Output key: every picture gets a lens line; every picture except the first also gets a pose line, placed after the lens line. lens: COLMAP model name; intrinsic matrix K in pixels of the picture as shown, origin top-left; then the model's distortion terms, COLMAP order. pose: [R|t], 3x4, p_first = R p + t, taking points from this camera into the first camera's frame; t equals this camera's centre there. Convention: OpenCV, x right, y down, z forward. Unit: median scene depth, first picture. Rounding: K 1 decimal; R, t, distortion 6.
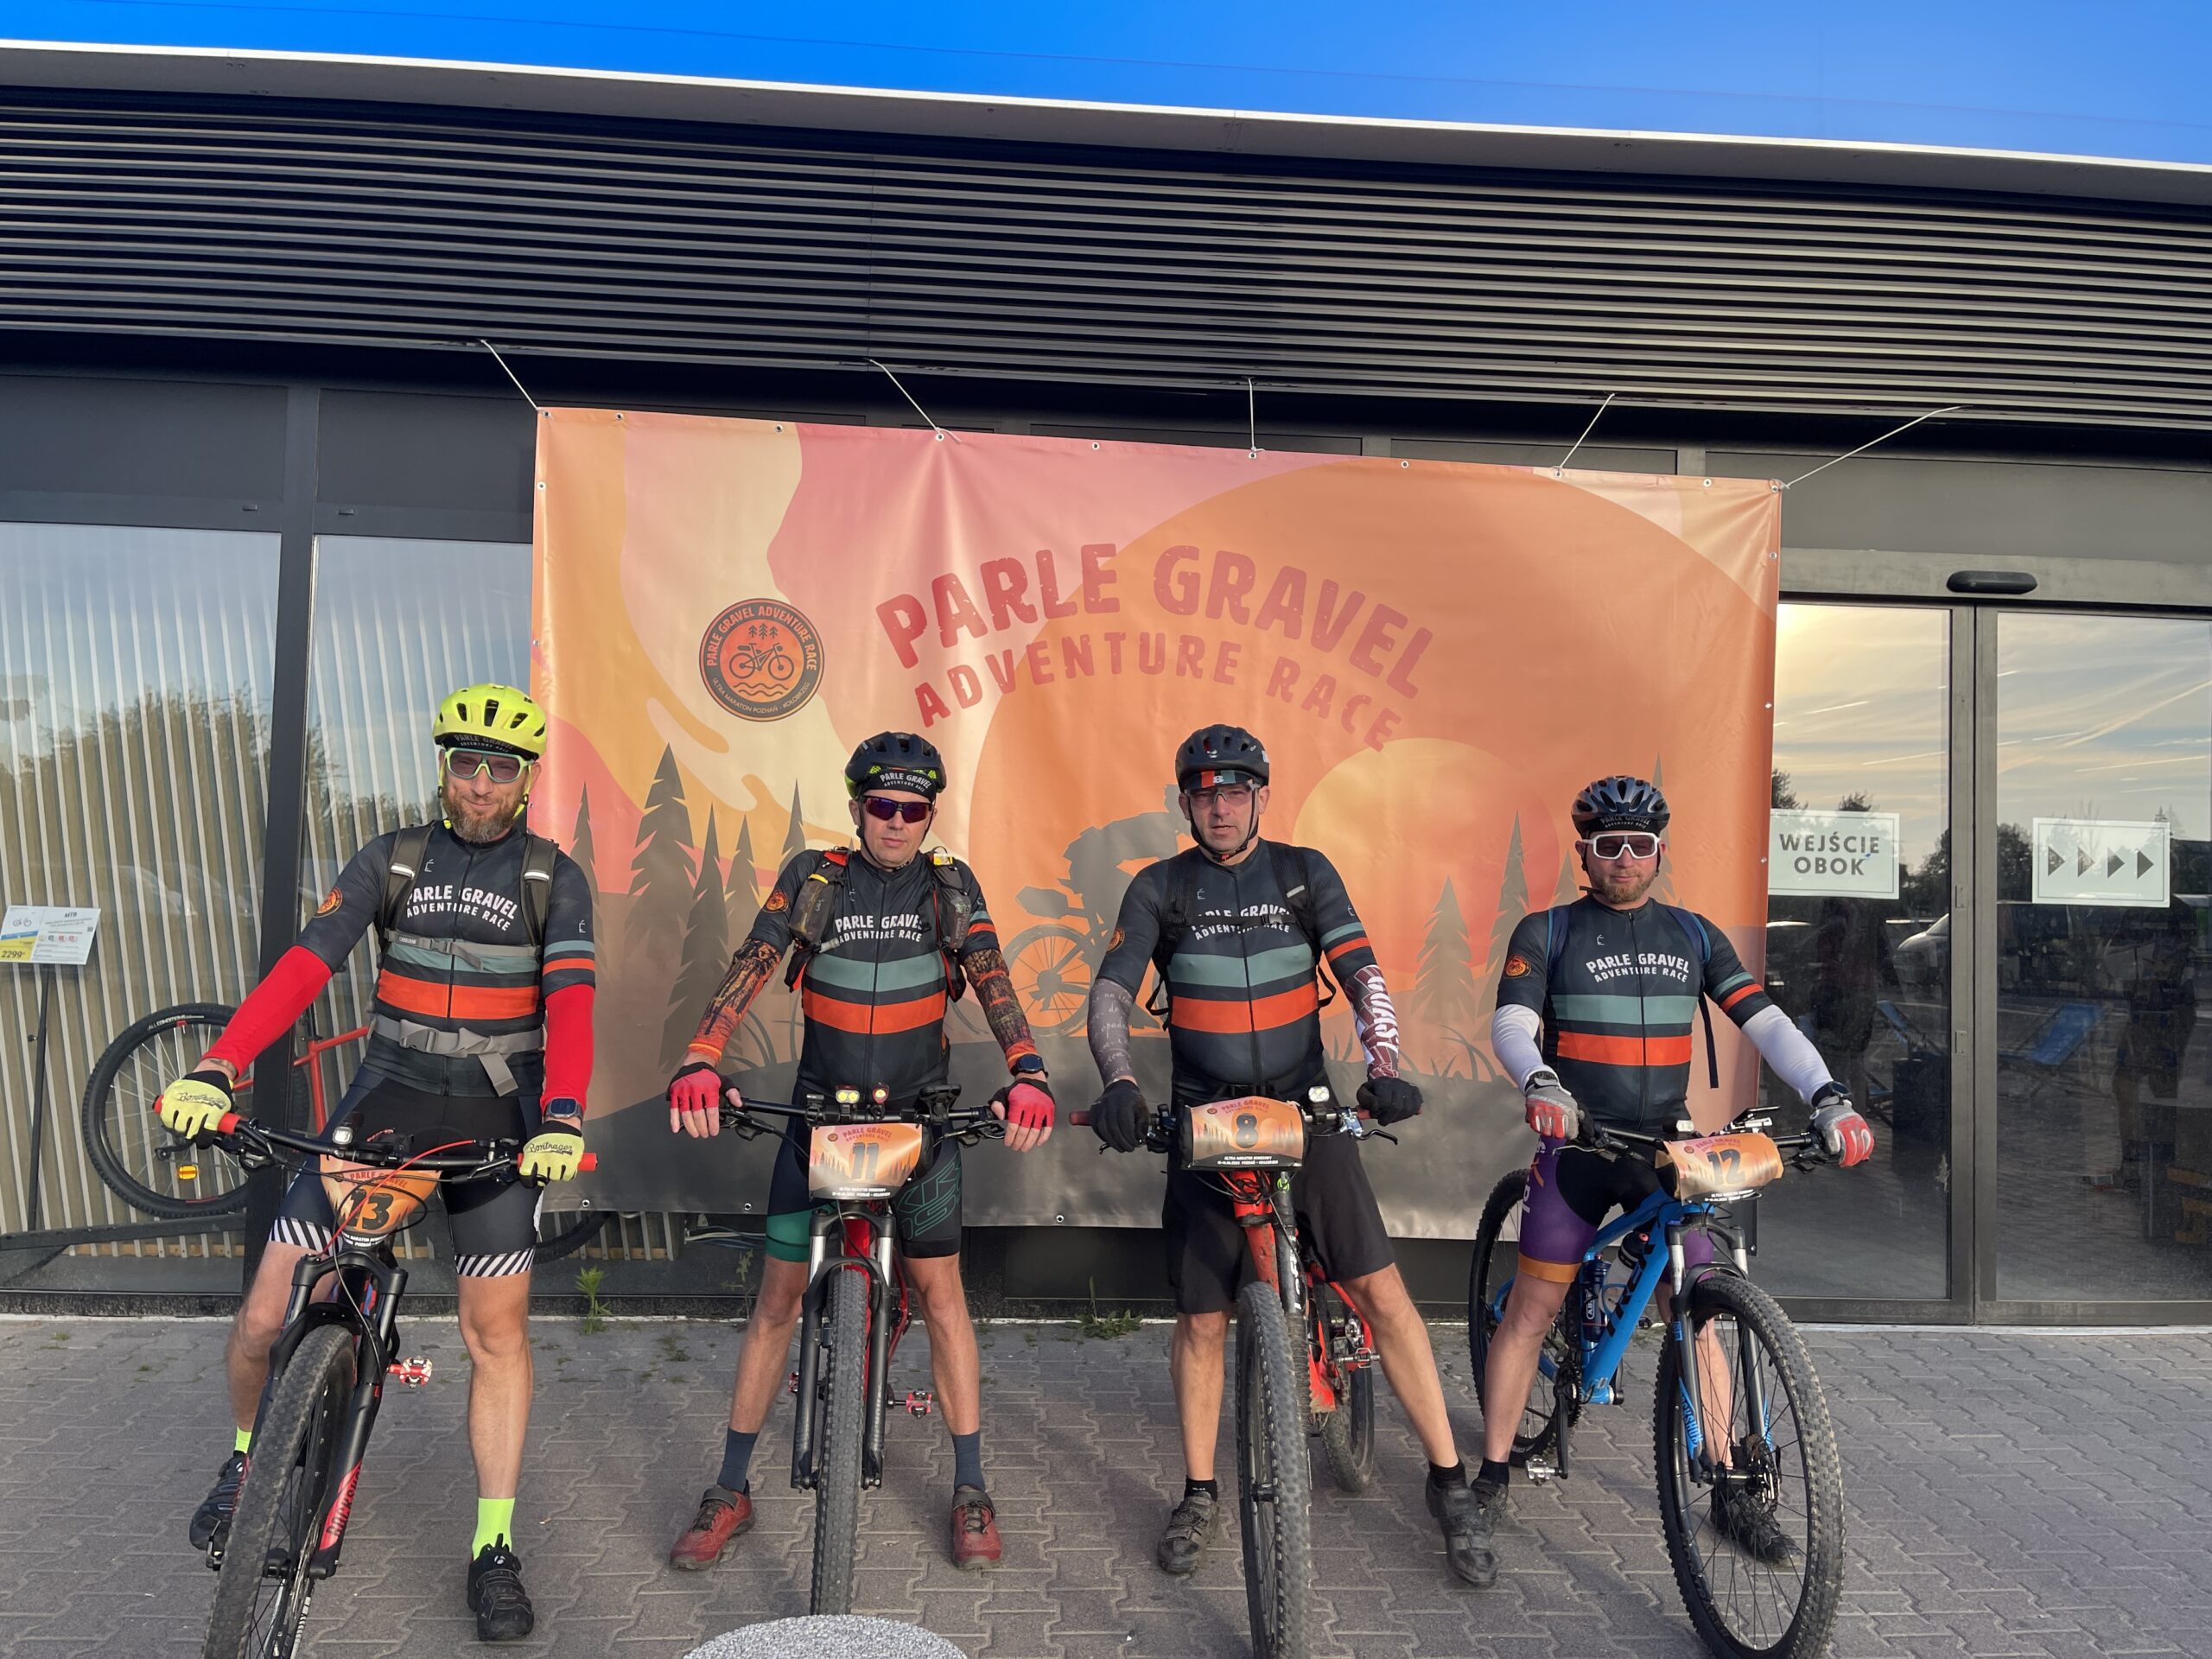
lens RADIAL K [[1711.7, 0, 1100.2], [0, 1711.7, 824.0], [0, 0, 1]] dist [0.078320, -0.100420]
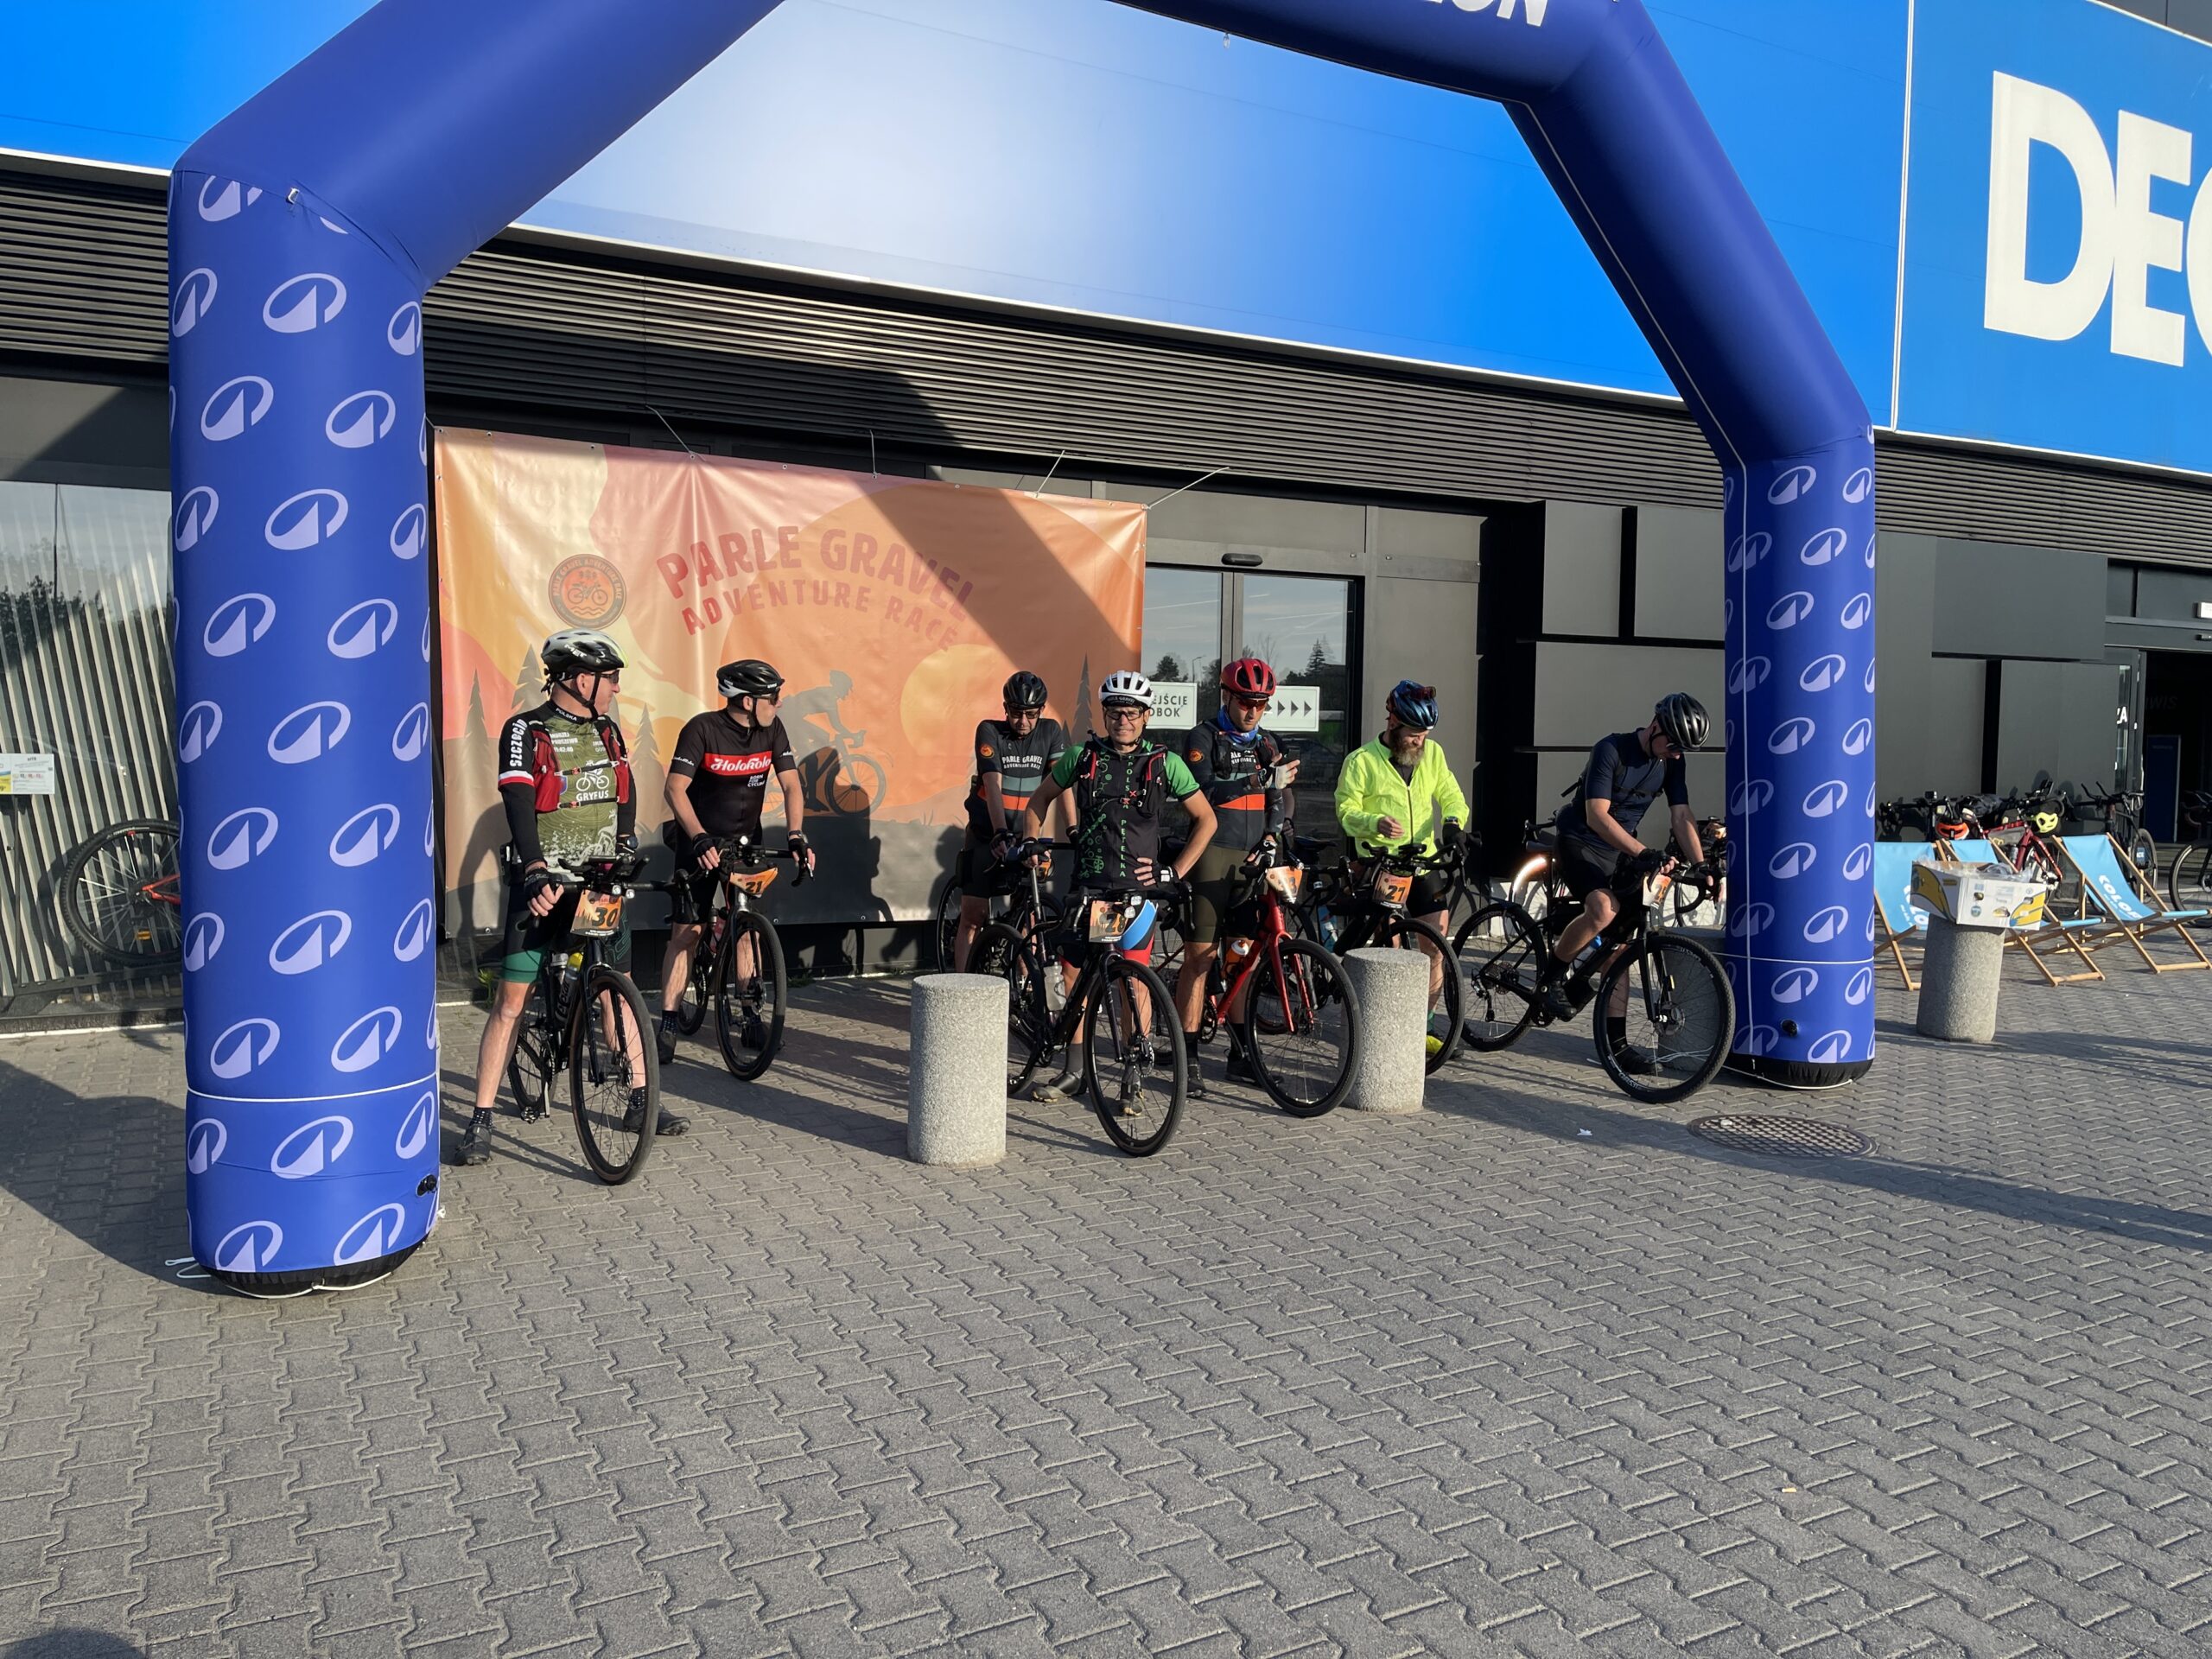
lens RADIAL K [[1674.2, 0, 1121.2], [0, 1674.2, 813.4], [0, 0, 1]] dist [0.066729, -0.085577]
pose [[0.902175, -0.037369, 0.429749, -0.425385], [-0.003700, 0.995534, 0.094333, -0.039880], [-0.431354, -0.086695, 0.898007, -0.644290]]
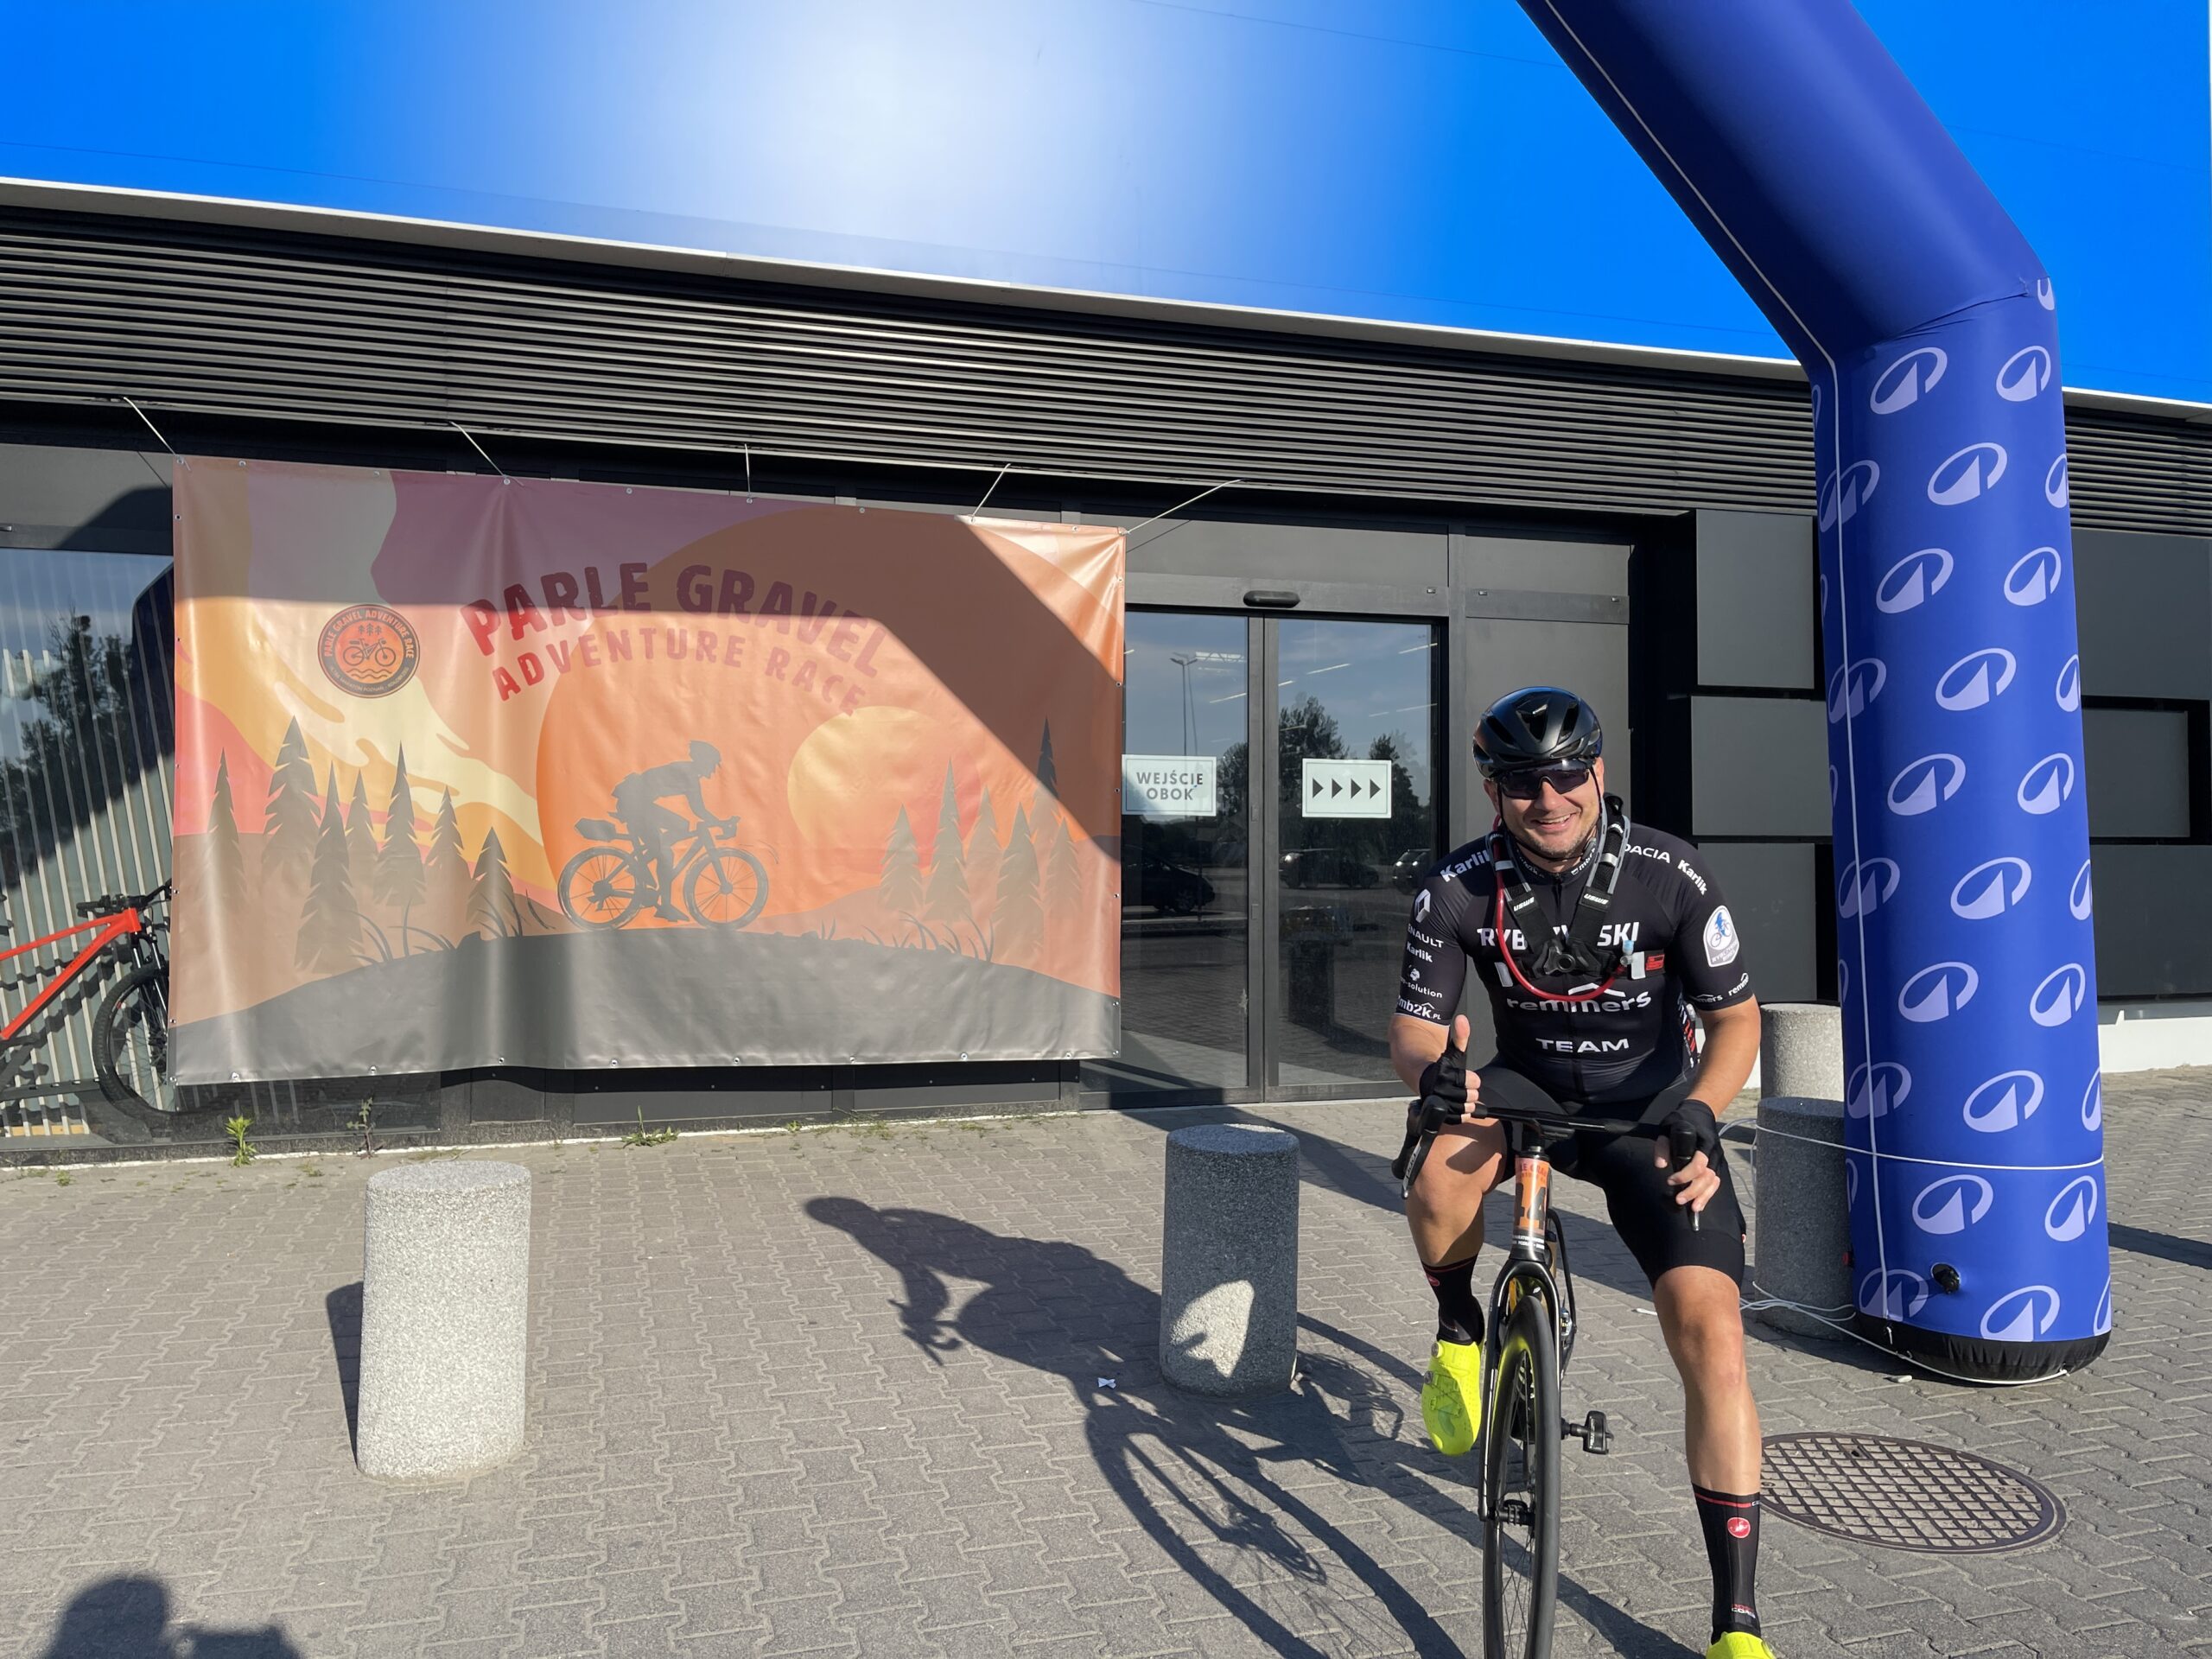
lens RADIAL K [[1680.5, 0, 1097.2], [0, 1680.5, 791.3], [0, 0, 1]] dist [0.093108, -0.115020]
pose [[0.971687, -0.016711, 0.235679, 0.036064], [0.015626, 0.999857, 0.006472, 0.013110], [-0.235753, -0.002606, 0.971809, -0.377736]]
